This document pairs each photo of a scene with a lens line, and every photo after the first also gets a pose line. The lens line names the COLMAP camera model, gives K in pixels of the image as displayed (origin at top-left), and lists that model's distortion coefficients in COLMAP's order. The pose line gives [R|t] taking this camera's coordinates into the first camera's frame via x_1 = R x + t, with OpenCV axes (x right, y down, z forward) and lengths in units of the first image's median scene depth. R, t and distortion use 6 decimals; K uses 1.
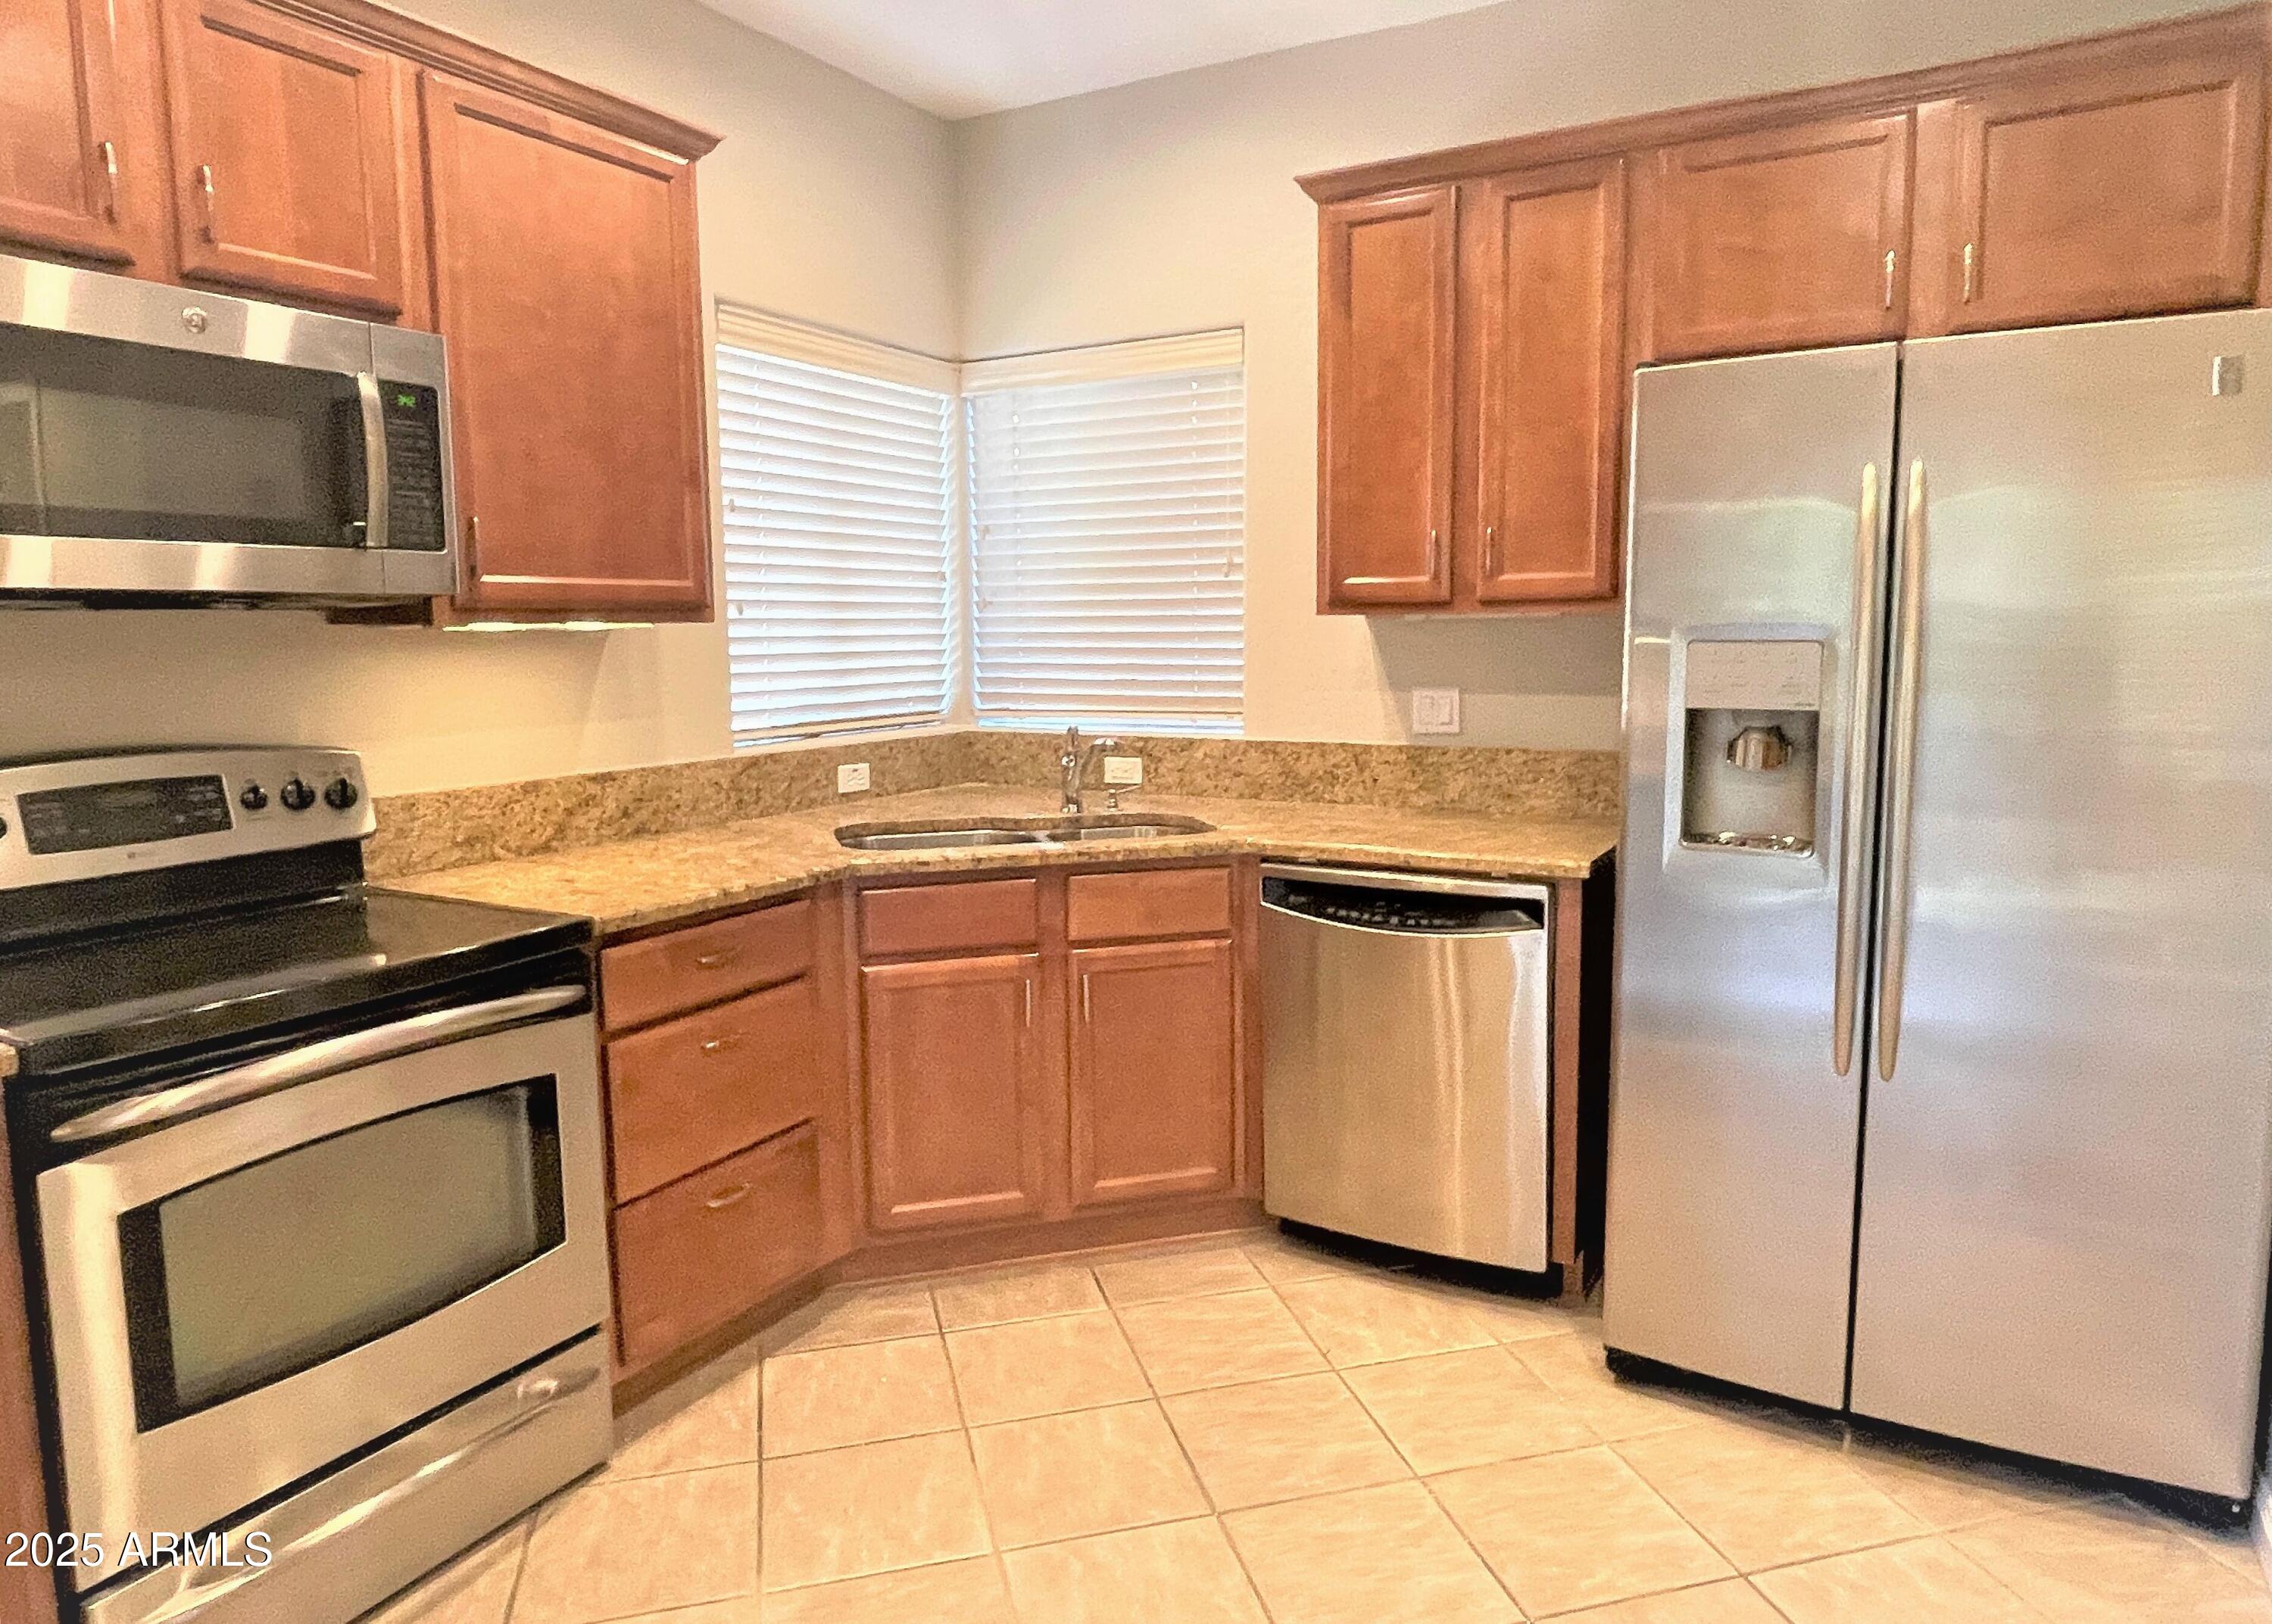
lens RADIAL K [[1472.3, 0, 1137.6], [0, 1472.3, 805.6], [0, 0, 1]] dist [0.098502, -0.002190]
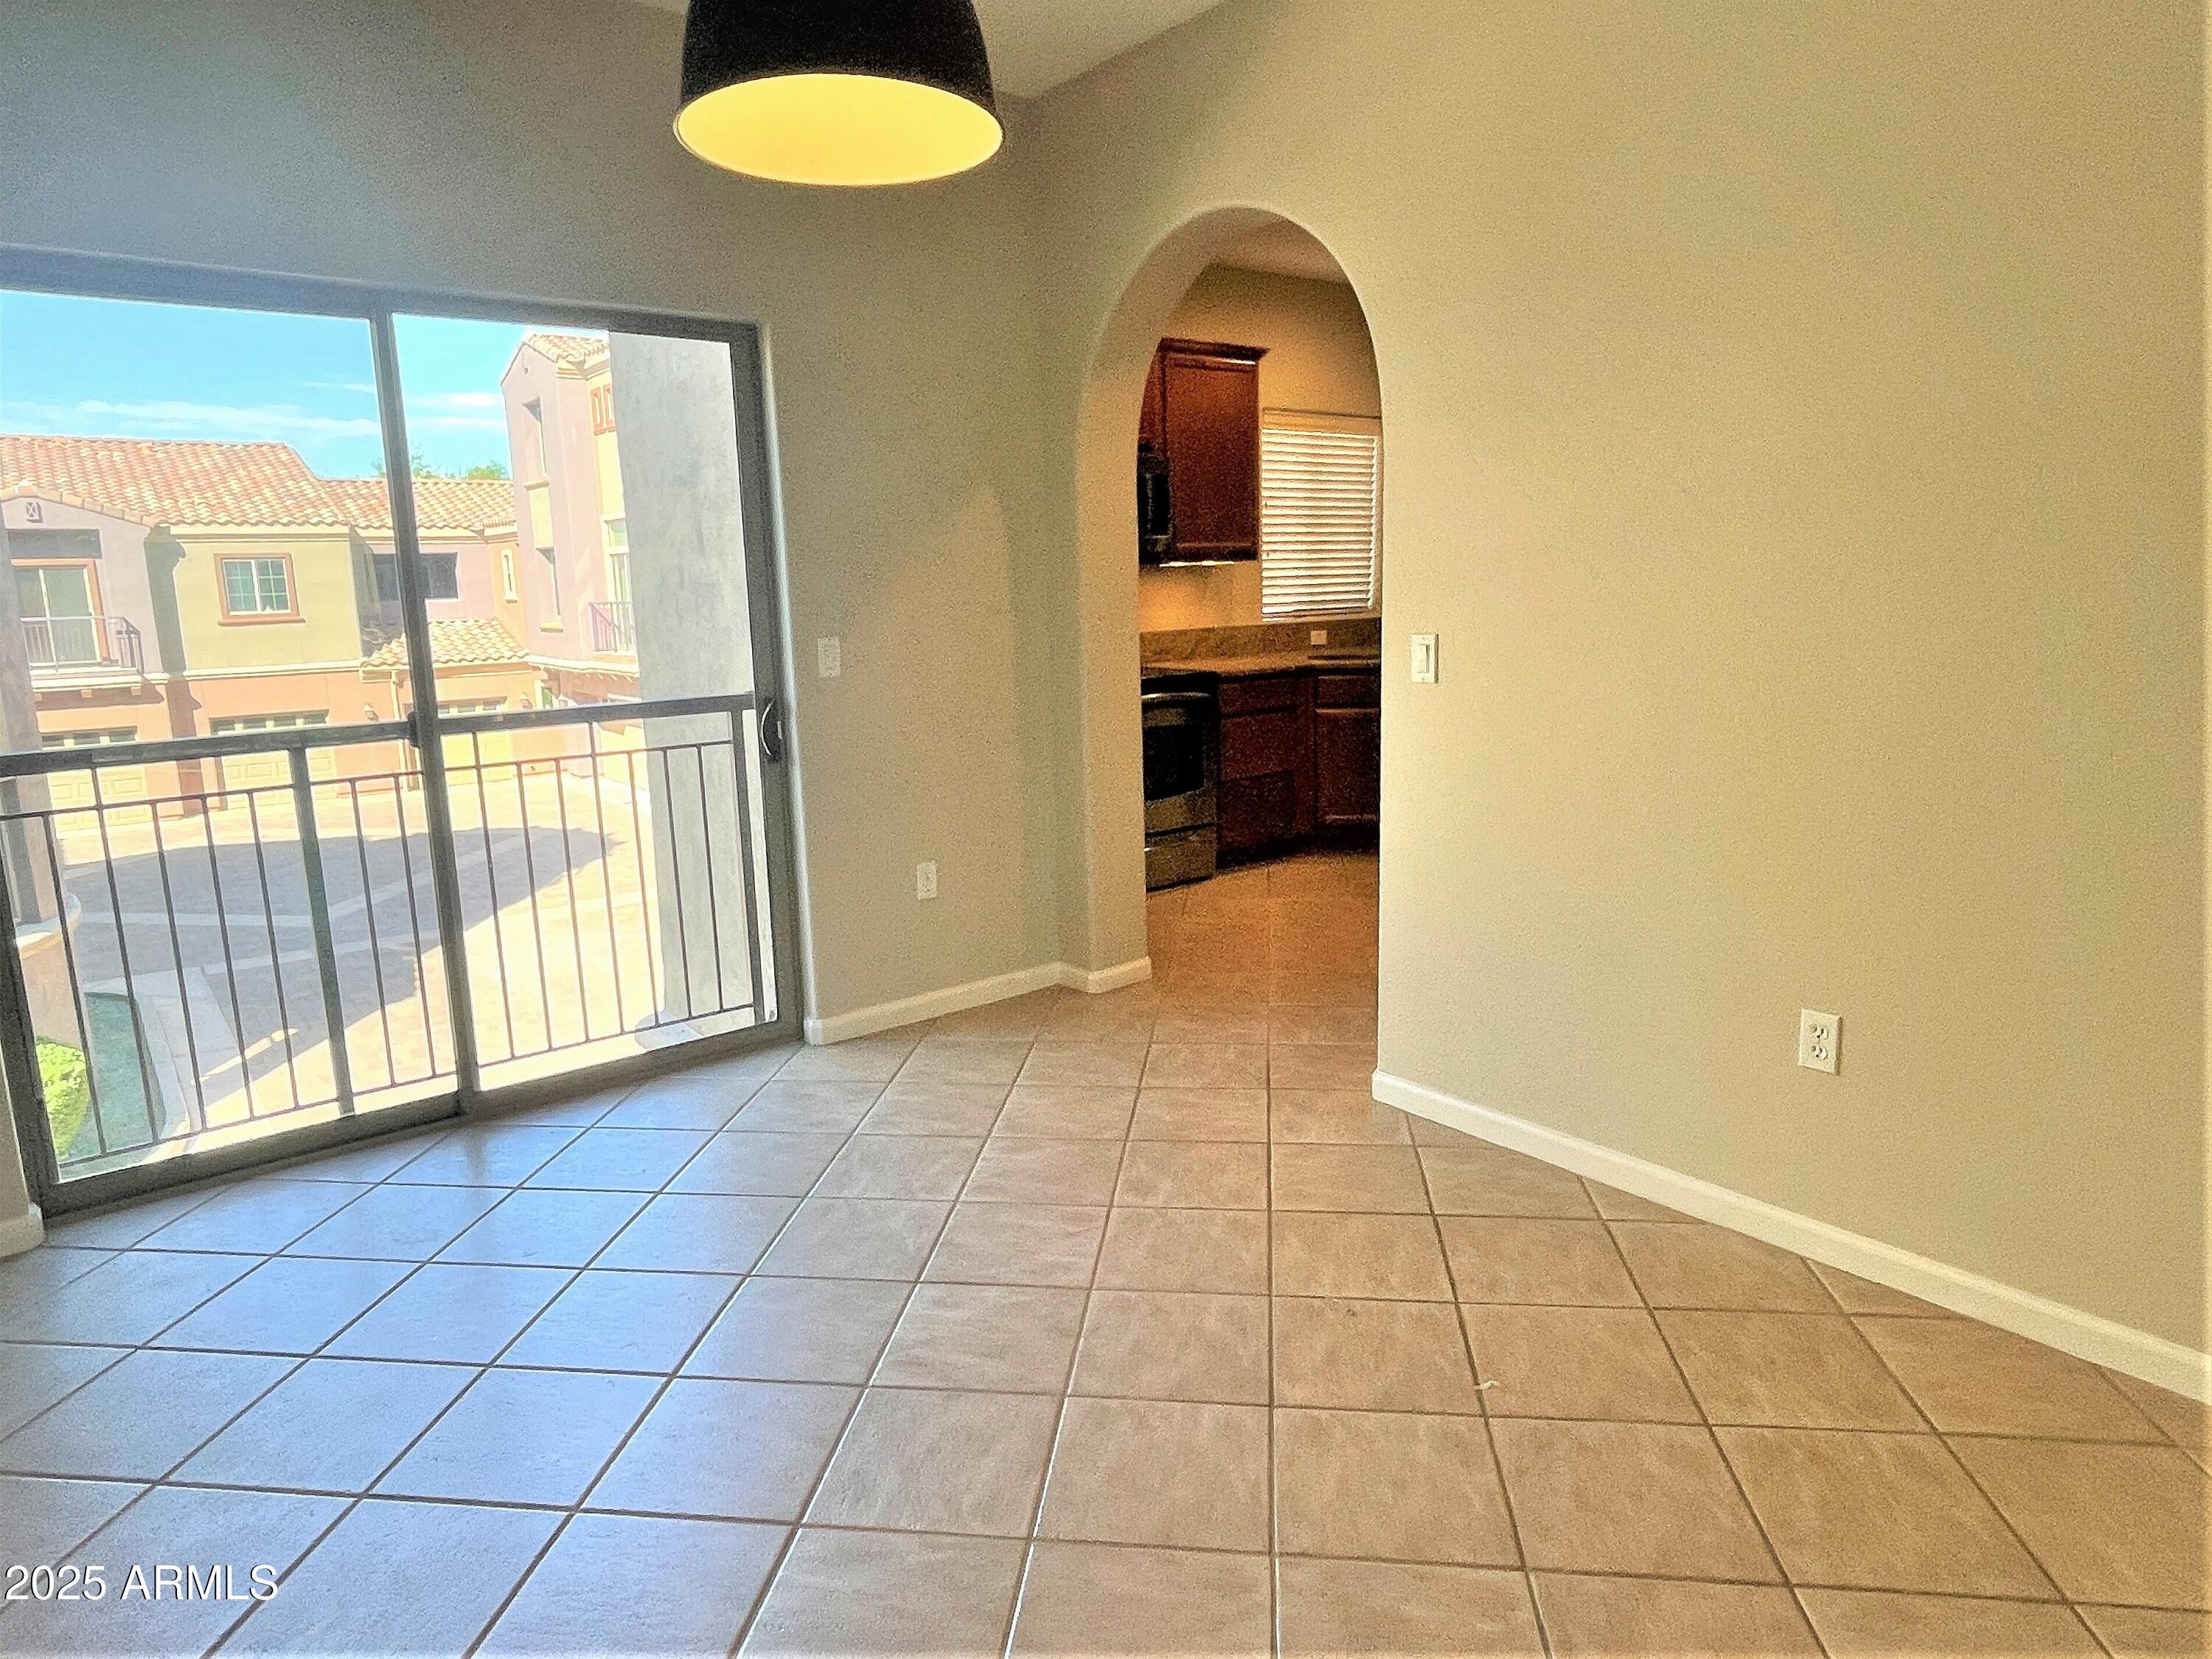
lens RADIAL K [[1332.2, 0, 1098.4], [0, 1332.2, 813.9], [0, 0, 1]] dist [0.000112, -0.003002]
pose [[0.924520, 0.041858, -0.378828, 0.037885], [-0.018445, 0.997700, 0.065225, 0.018251], [0.380687, -0.053314, 0.923166, -0.134836]]
